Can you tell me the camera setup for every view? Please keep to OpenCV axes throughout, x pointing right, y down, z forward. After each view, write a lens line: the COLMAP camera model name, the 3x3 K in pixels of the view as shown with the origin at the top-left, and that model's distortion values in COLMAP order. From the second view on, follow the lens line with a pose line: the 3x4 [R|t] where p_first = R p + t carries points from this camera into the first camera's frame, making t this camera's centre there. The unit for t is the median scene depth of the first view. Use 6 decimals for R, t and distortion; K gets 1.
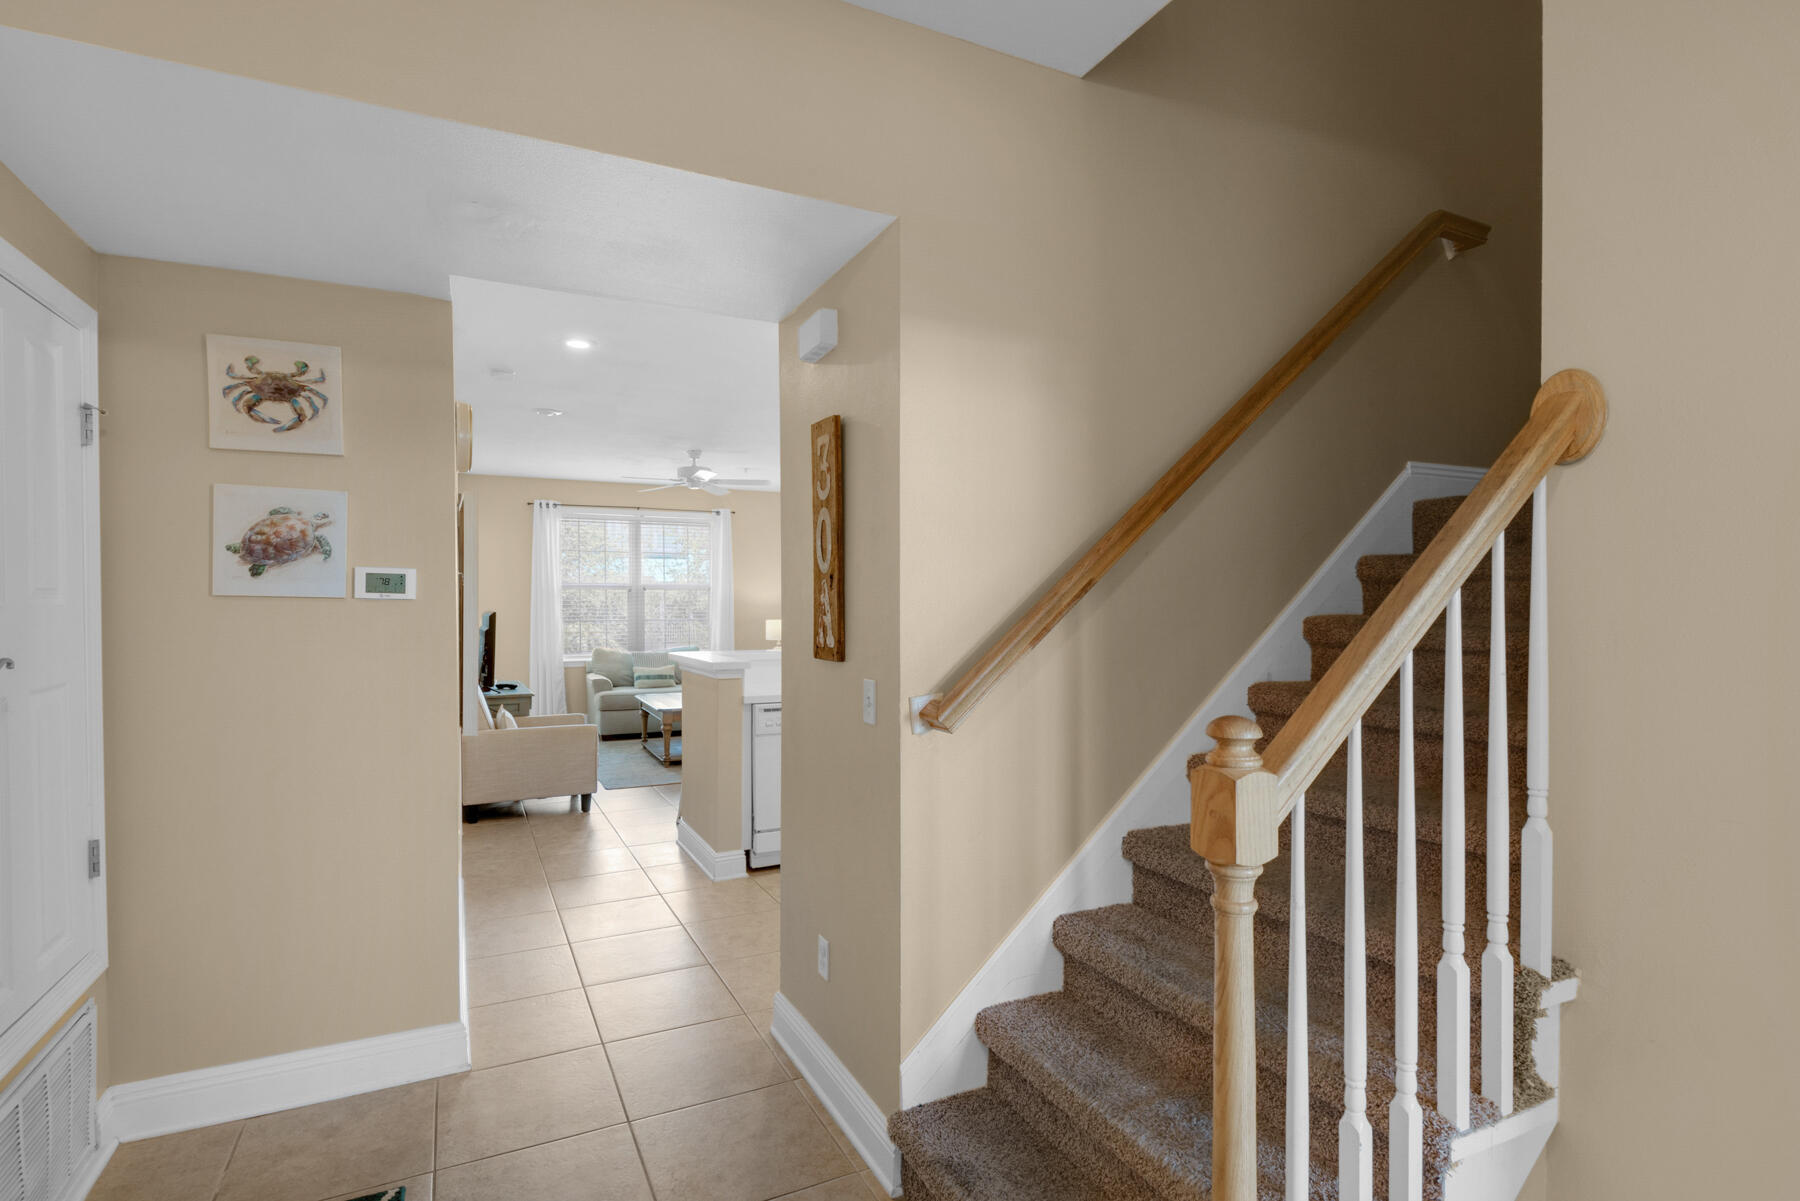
lens RADIAL K [[857.4, 0, 864.4], [0, 857.4, 631.0], [0, 0, 1]] dist [-0.001798, -0.002193]
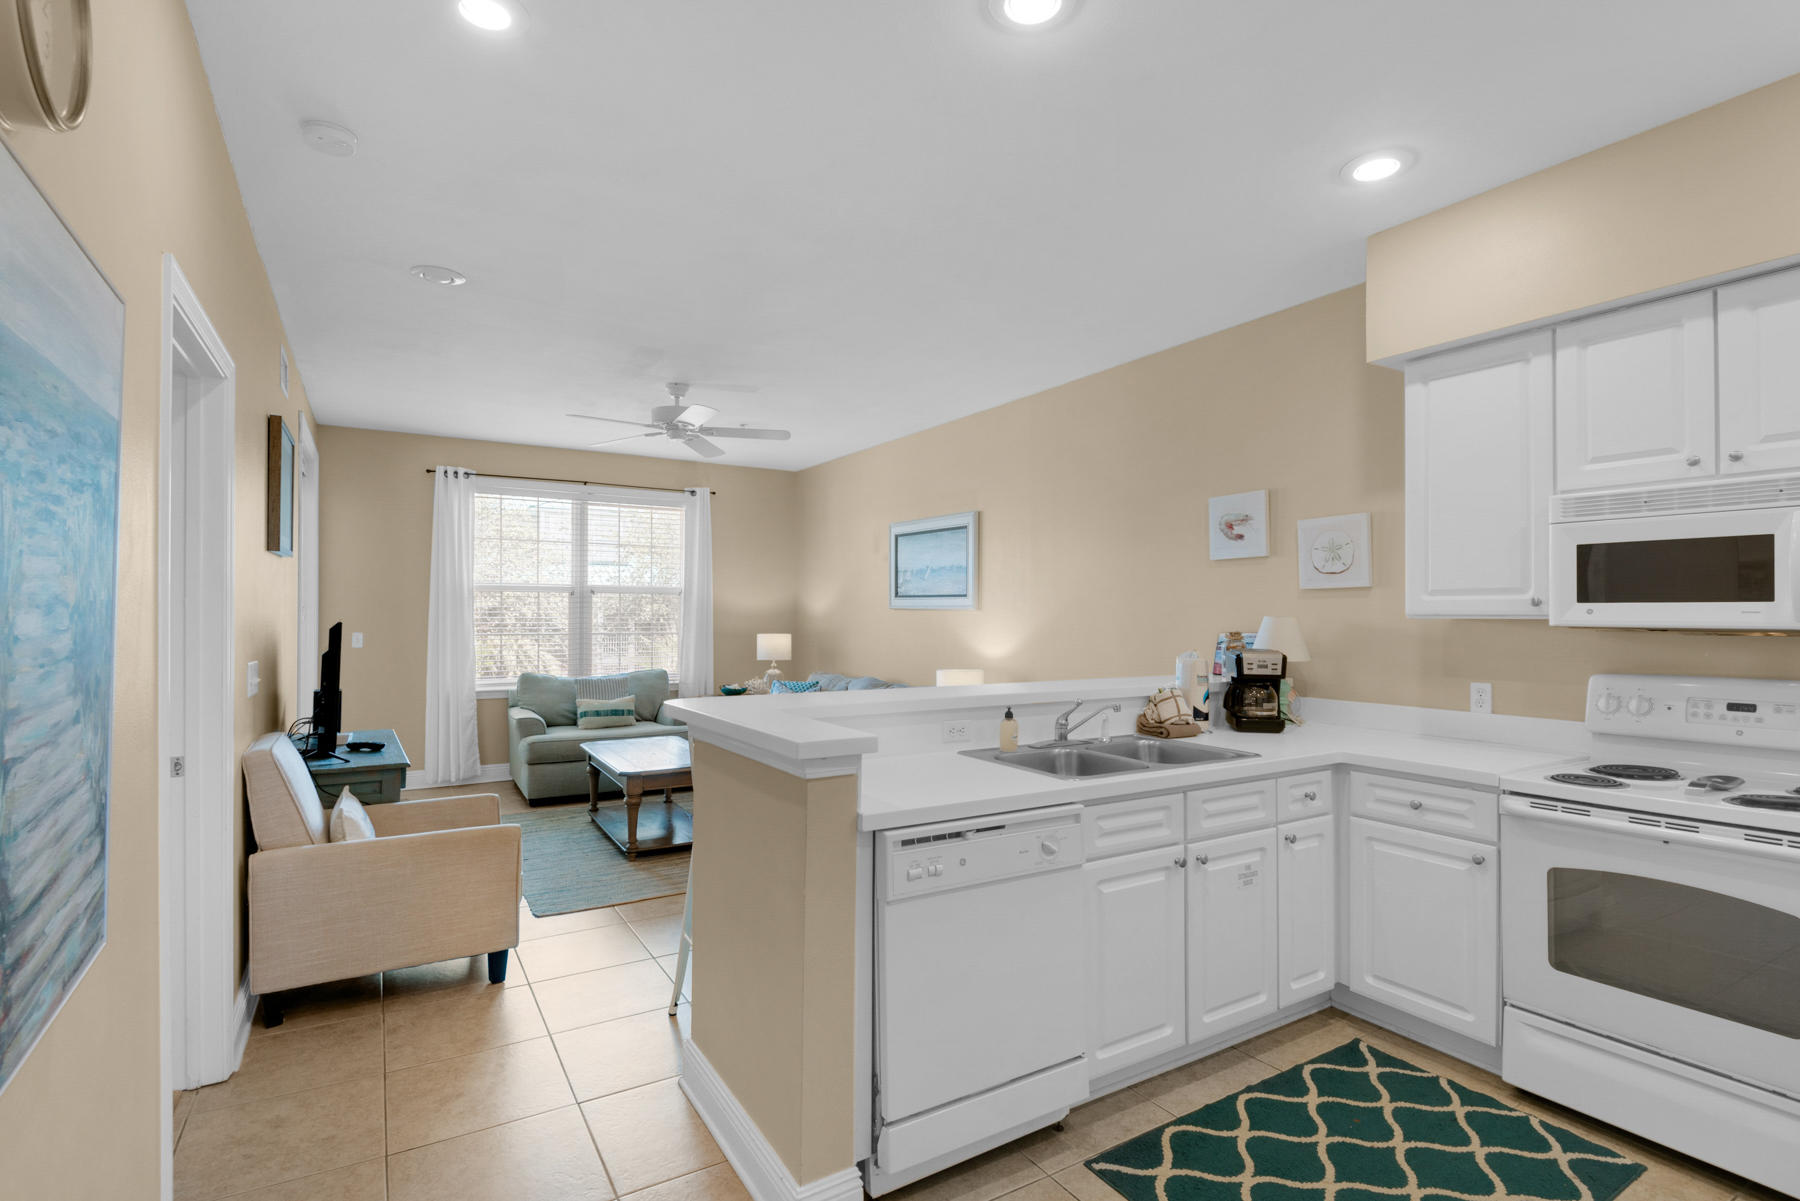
lens RADIAL K [[857.4, 0, 890.9], [0, 857.4, 619.2], [0, 0, 1]] dist [-0.001798, -0.002193]
pose [[0.995114, 0.004481, 0.098627, -0.101856], [-0.001828, 0.999634, -0.026973, -0.008175], [-0.098711, 0.026661, 0.994759, 0.333886]]
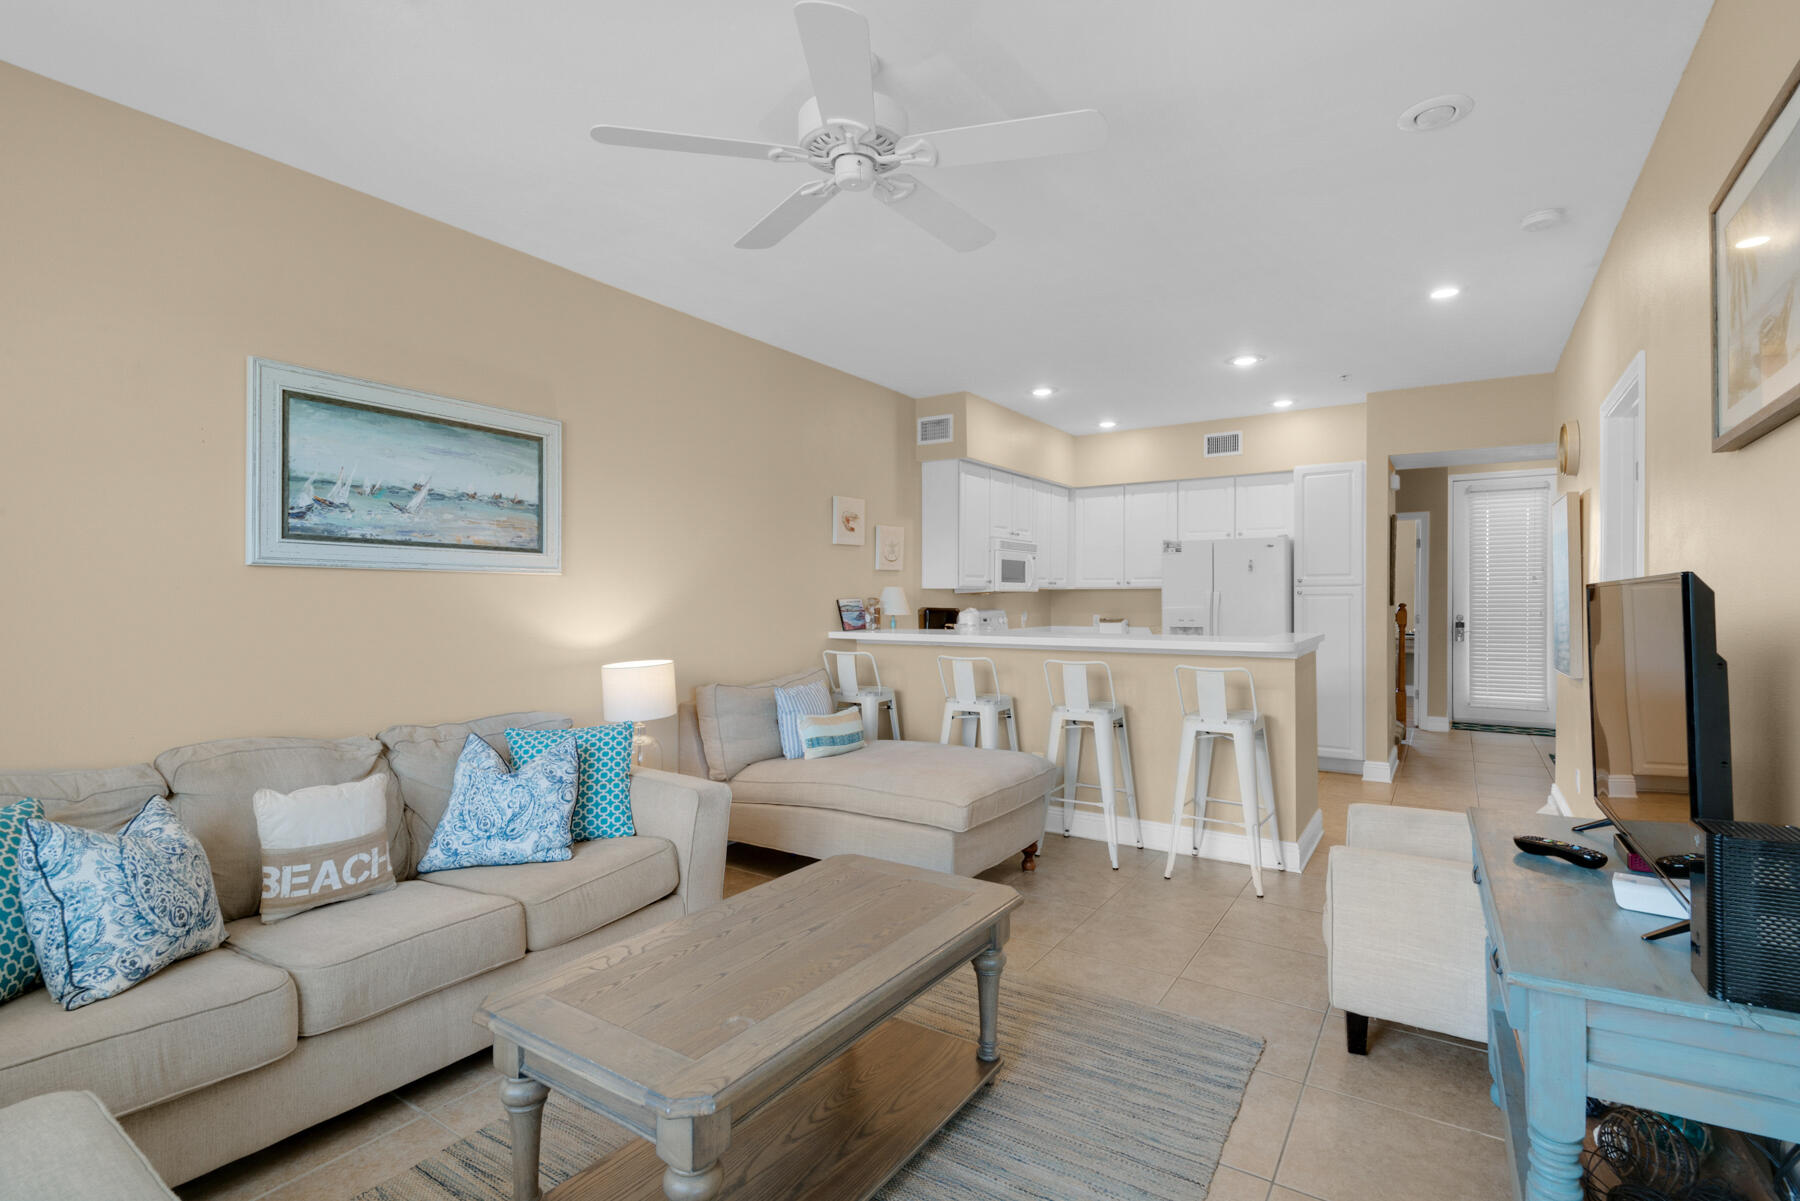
lens RADIAL K [[857.4, 0, 906.5], [0, 857.4, 620.7], [0, 0, 1]] dist [-0.001798, -0.002193]
pose [[-0.536484, -0.020475, 0.843662, -0.491560], [0.030848, 0.998562, 0.043850, -0.026760], [-0.843346, 0.049551, -0.535081, 1.219515]]
